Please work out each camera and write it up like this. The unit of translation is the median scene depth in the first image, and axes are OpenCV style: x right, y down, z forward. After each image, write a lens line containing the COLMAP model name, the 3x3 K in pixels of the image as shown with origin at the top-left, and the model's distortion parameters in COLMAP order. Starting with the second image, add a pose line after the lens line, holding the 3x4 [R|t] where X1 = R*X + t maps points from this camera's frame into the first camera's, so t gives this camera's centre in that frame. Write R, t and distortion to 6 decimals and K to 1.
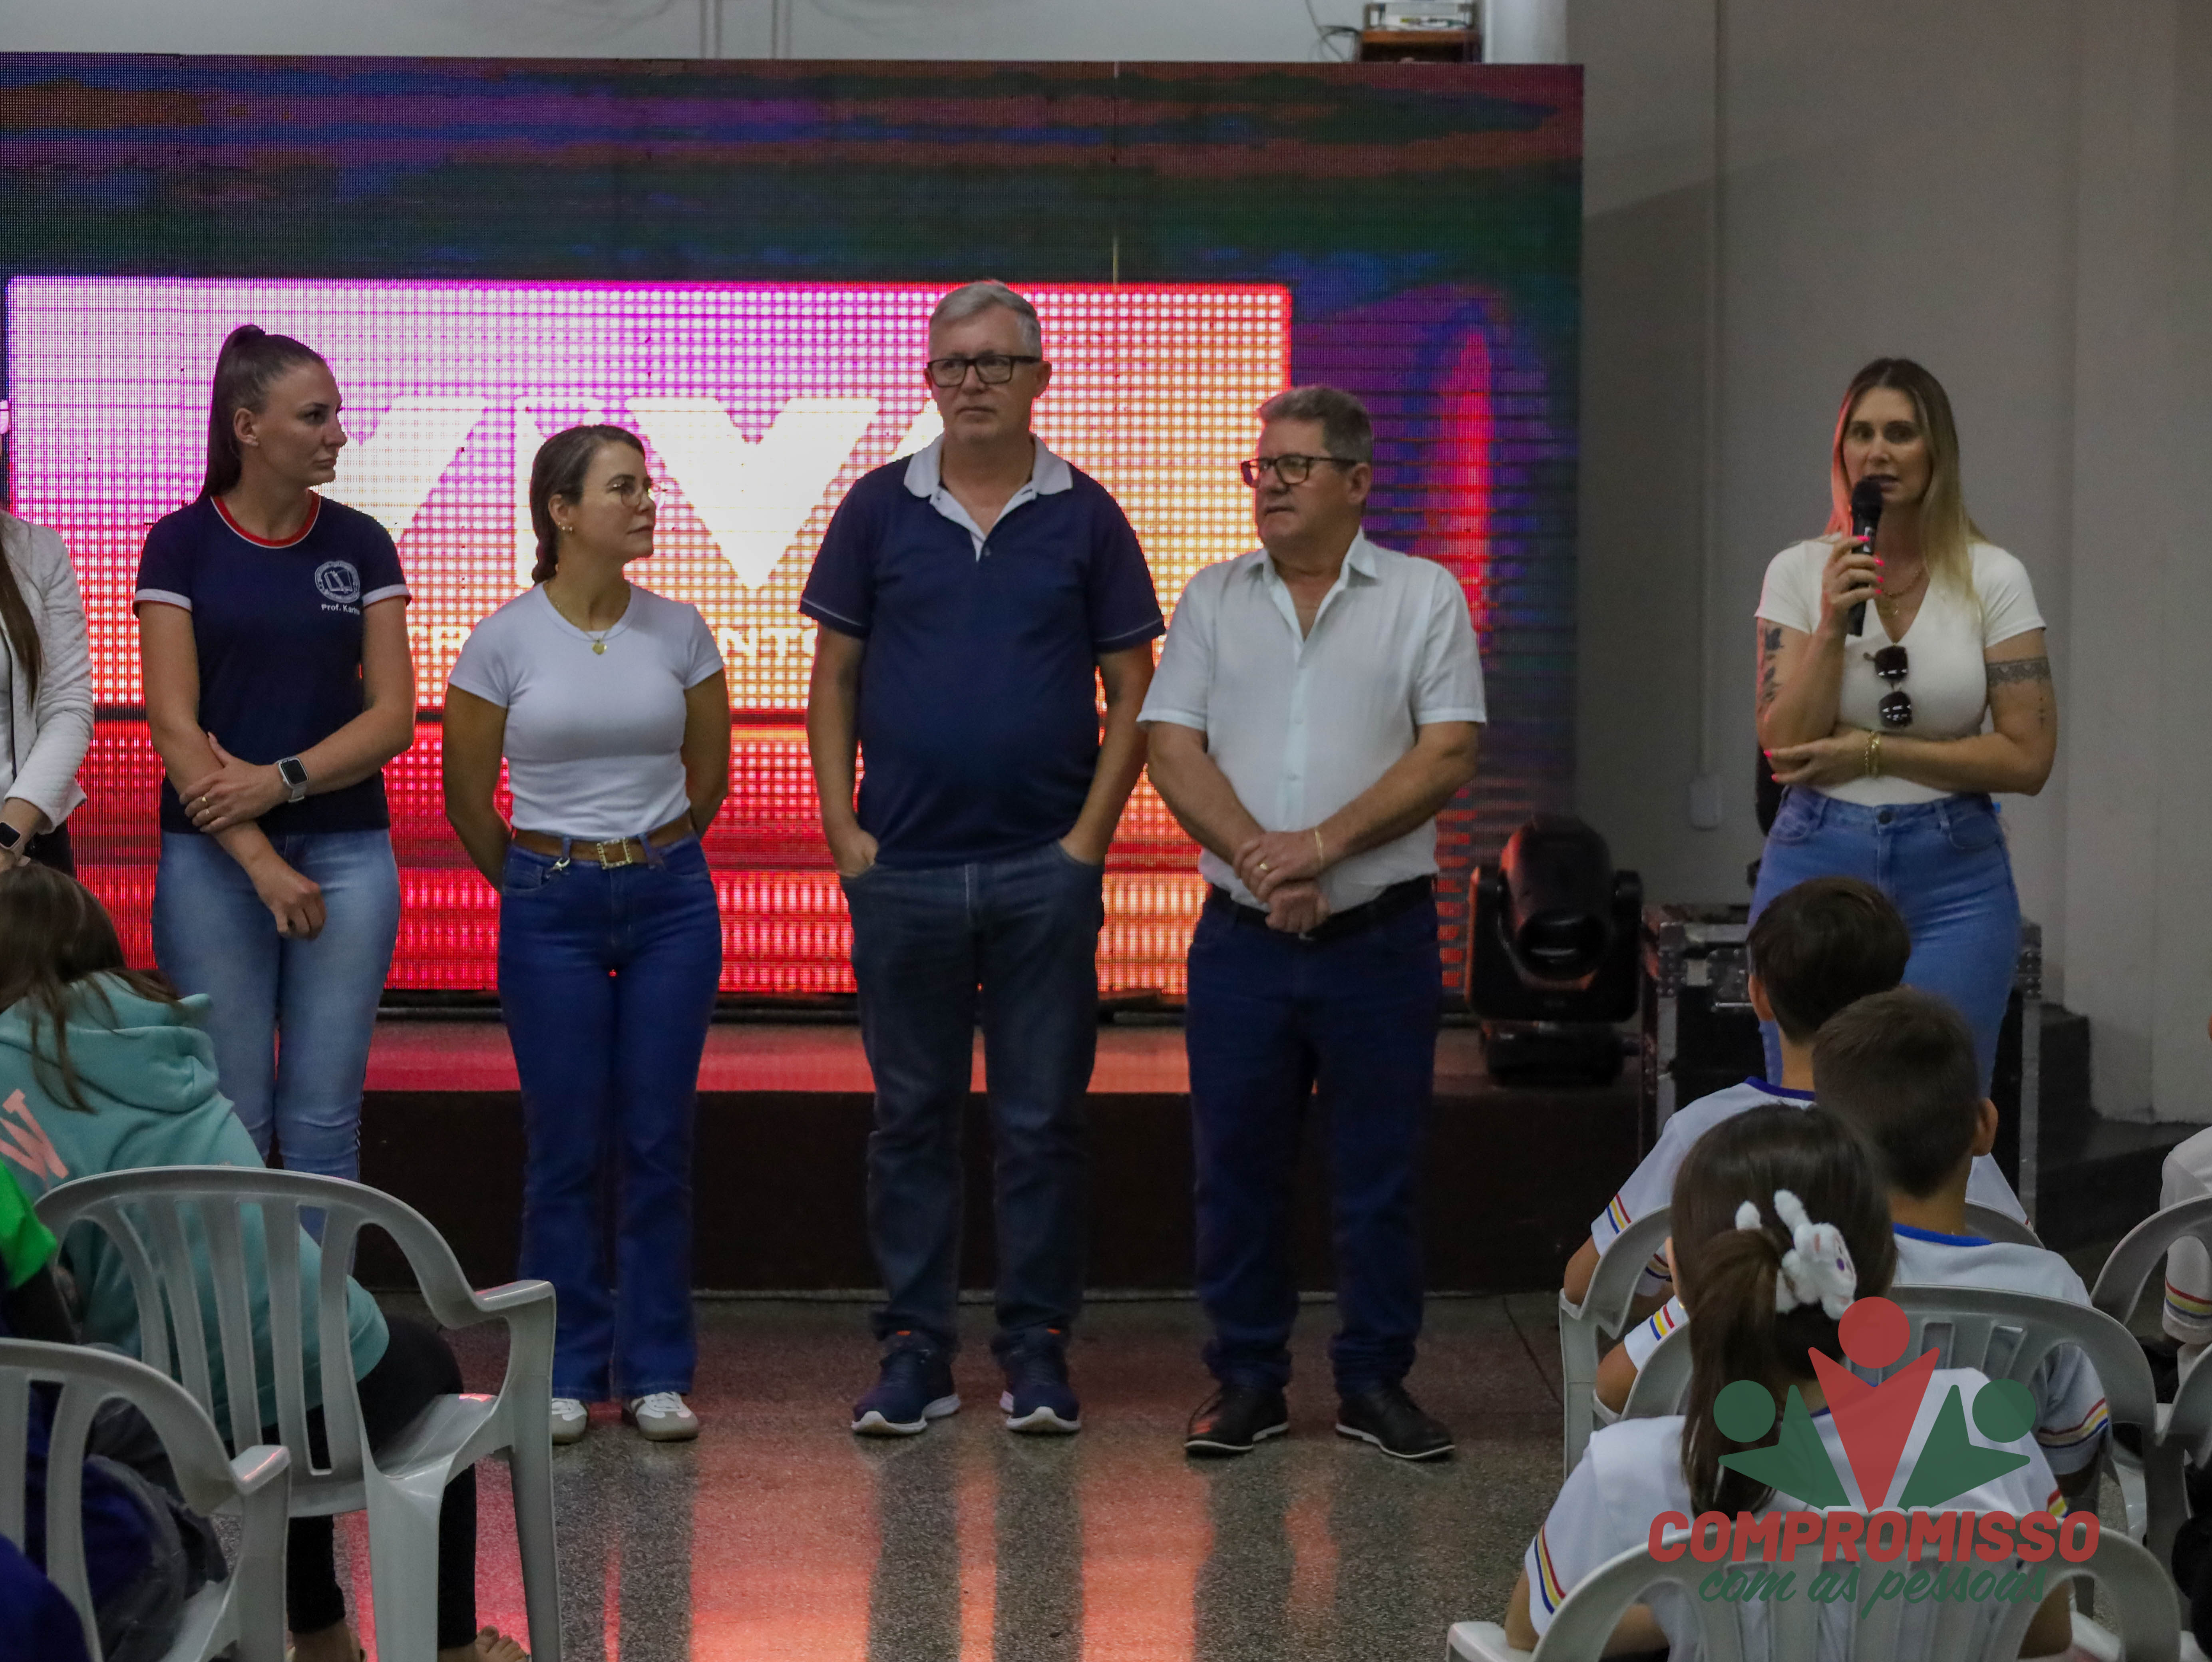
lens RADIAL K [[4633.9, 0, 1190.8], [0, 4633.9, 836.5], [0, 0, 1]] dist [-0.027805, 0.000000]
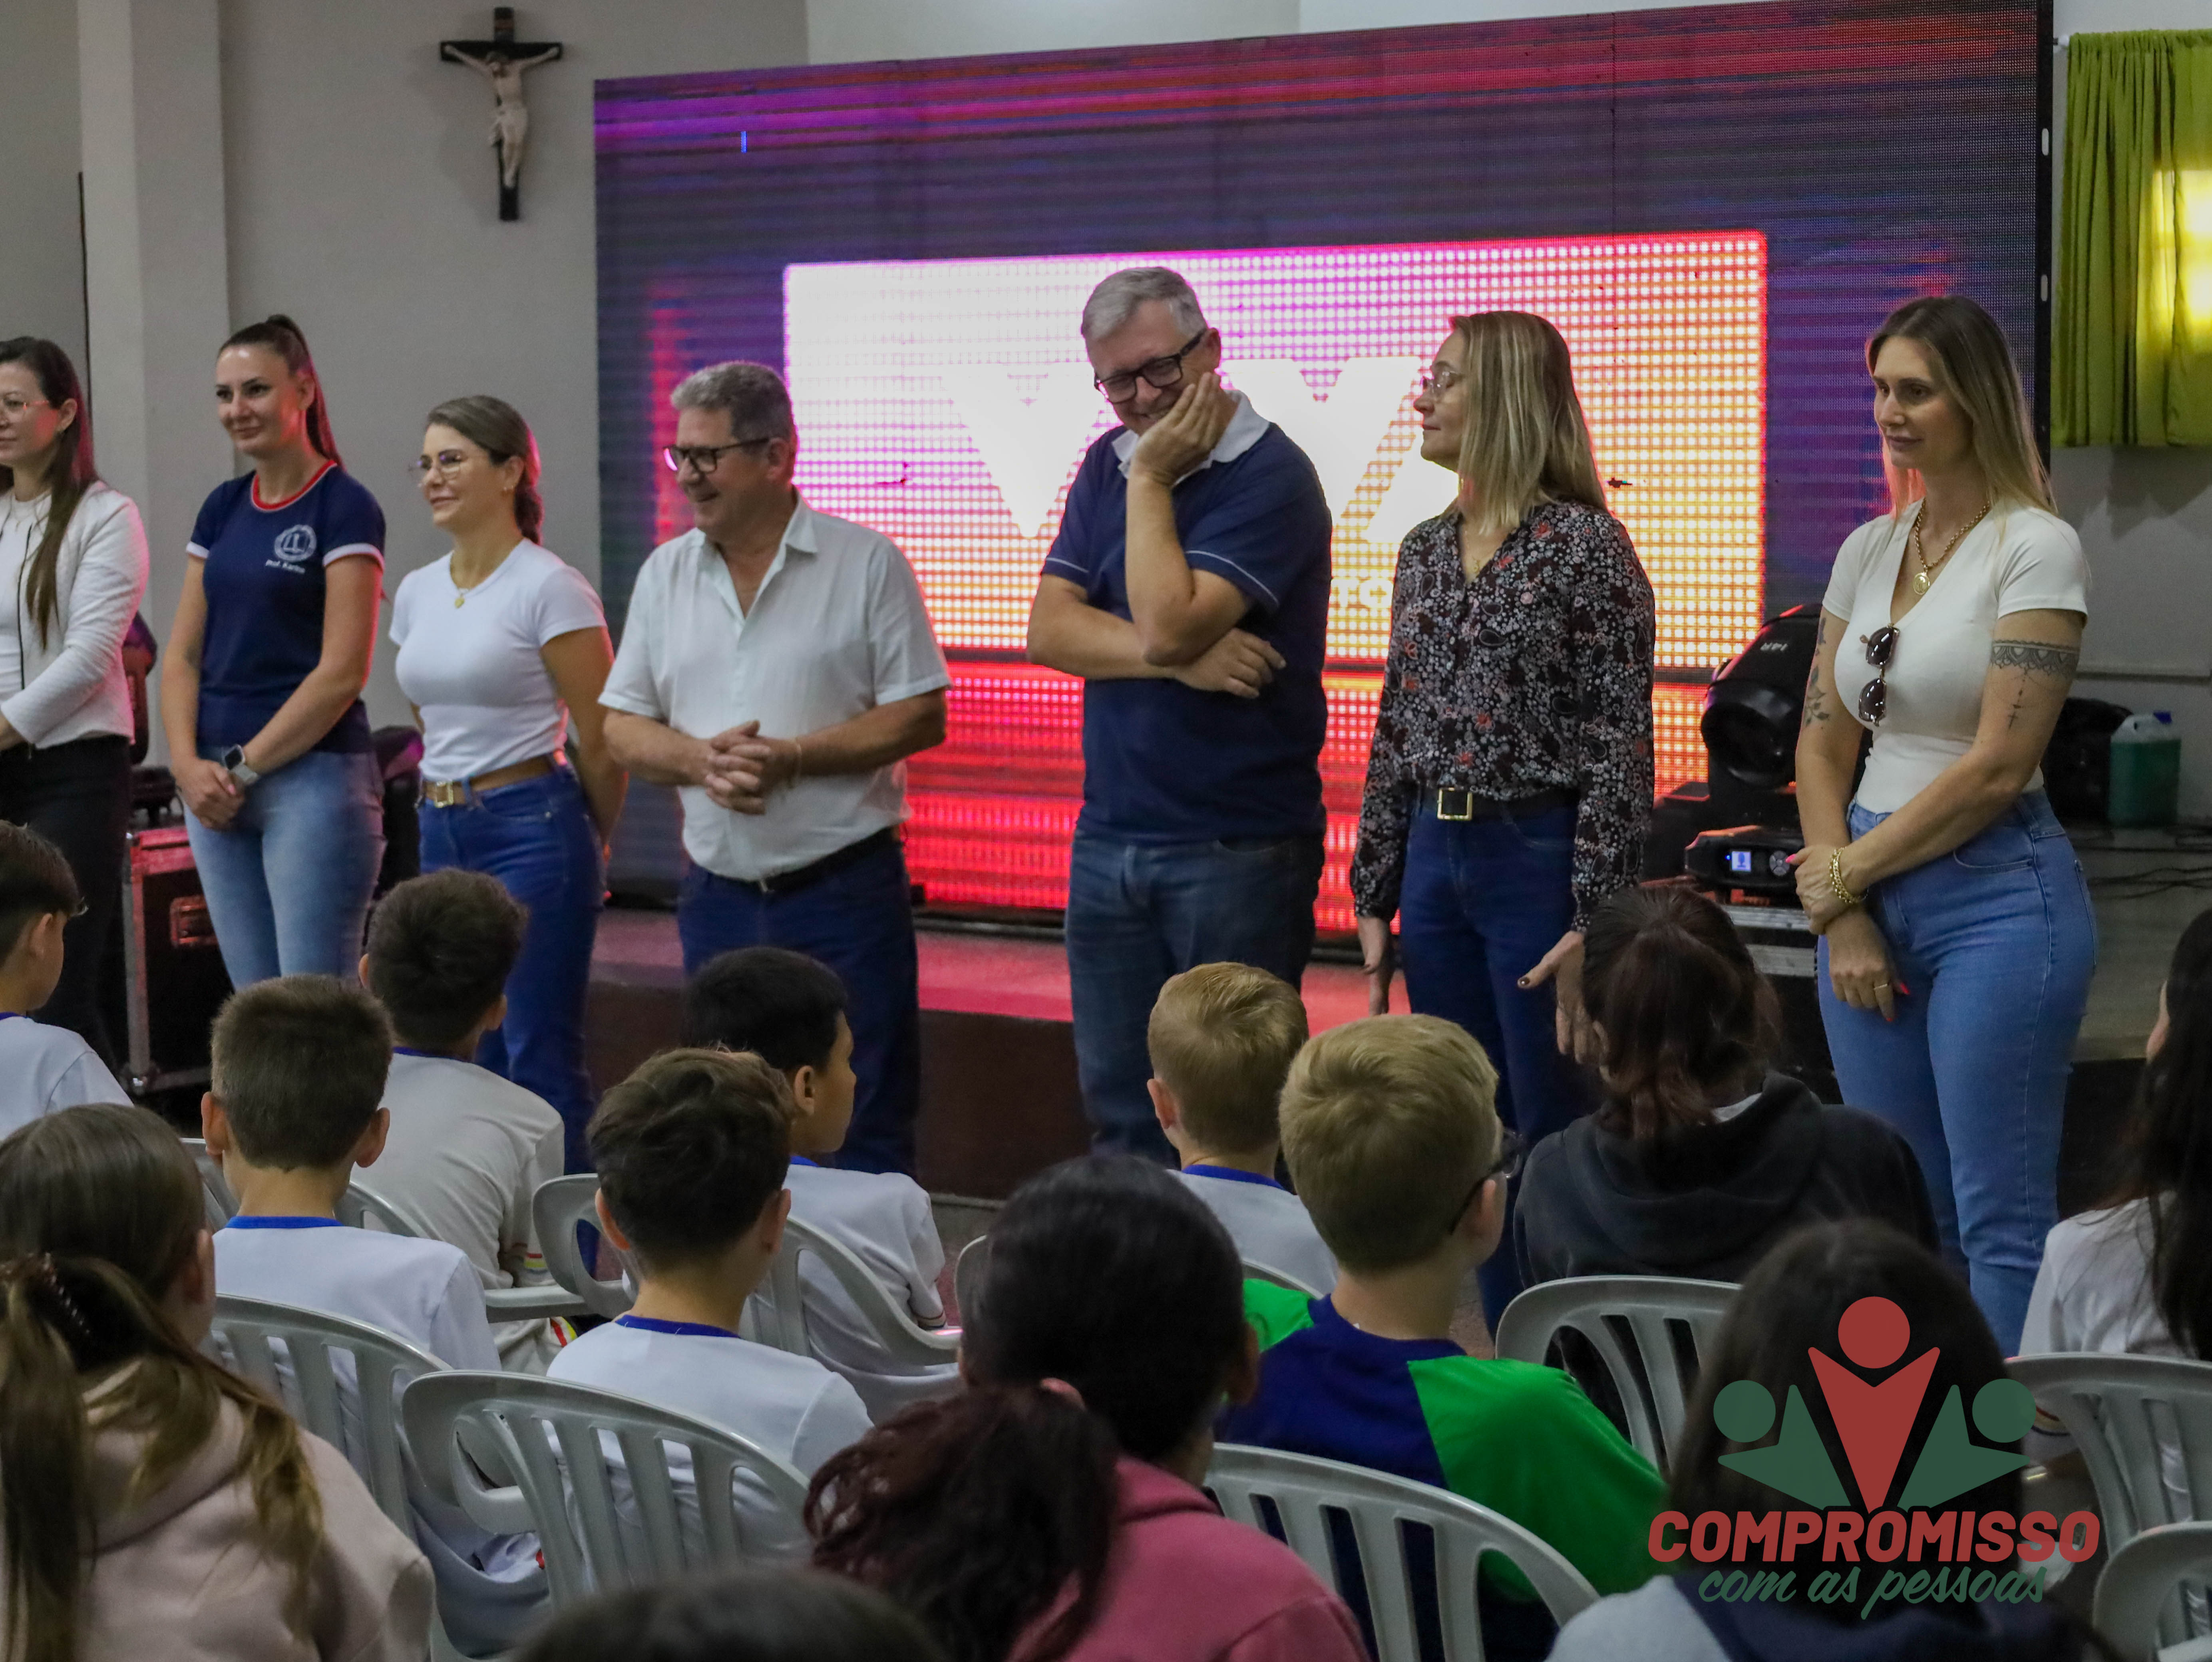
lens RADIAL K [[4633.9, 0, 1104.5], [0, 4633.9, 834.8], [0, 0, 1]] dist [-0.027805, 0.000000]
pose [[0.809038, 0.036768, -0.586606, 0.480768], [-0.027339, 0.999315, 0.024931, -0.012354], [0.587121, -0.004133, 0.809489, 0.128724]]
